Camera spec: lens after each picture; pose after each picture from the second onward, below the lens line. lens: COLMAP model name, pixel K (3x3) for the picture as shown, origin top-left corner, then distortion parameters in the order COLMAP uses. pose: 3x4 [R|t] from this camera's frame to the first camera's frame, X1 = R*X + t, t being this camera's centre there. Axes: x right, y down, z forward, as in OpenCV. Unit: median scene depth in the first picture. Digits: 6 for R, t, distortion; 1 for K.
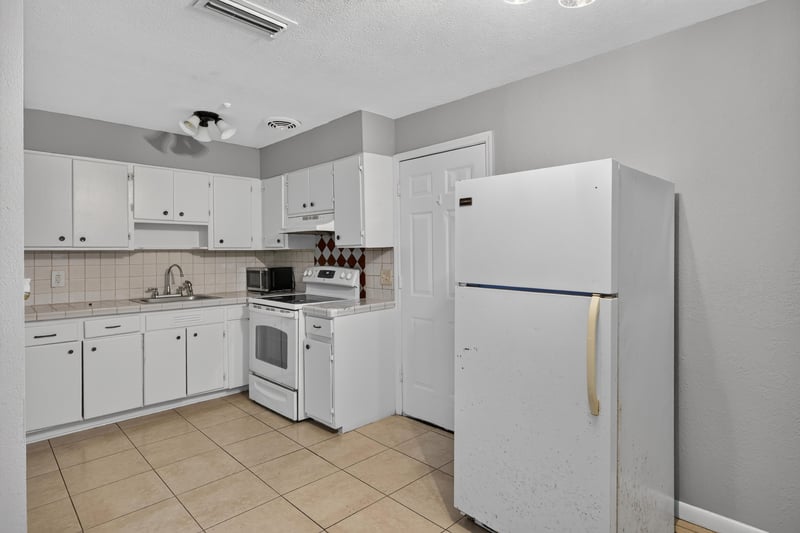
lens RADIAL K [[427.6, 0, 389.0], [0, 427.6, 247.7], [0, 0, 1]] dist [0.007834, -0.003267]
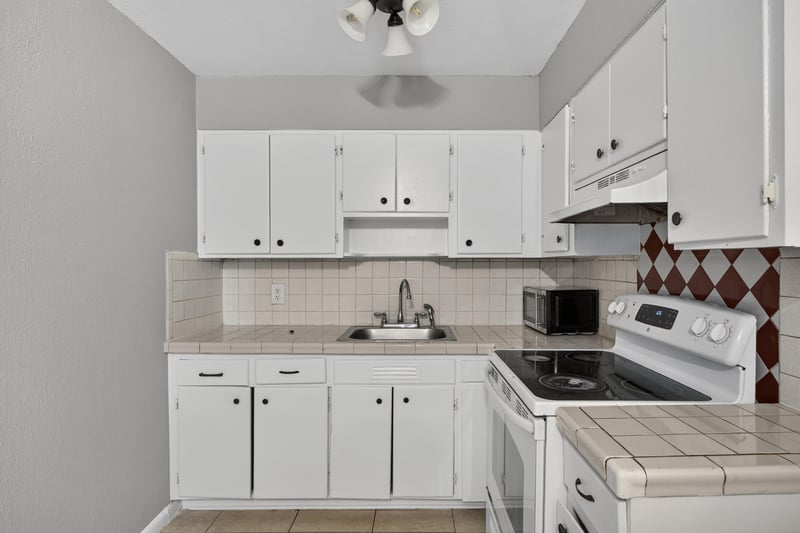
lens RADIAL K [[455.5, 0, 400.6], [0, 455.5, 274.5], [0, 0, 1]] dist [0.001986, -0.003737]
pose [[0.732822, 0.024051, -0.679995, -0.033115], [0.003508, 0.999228, 0.039122, 0.004573], [0.680411, -0.031055, 0.732172, 0.569490]]
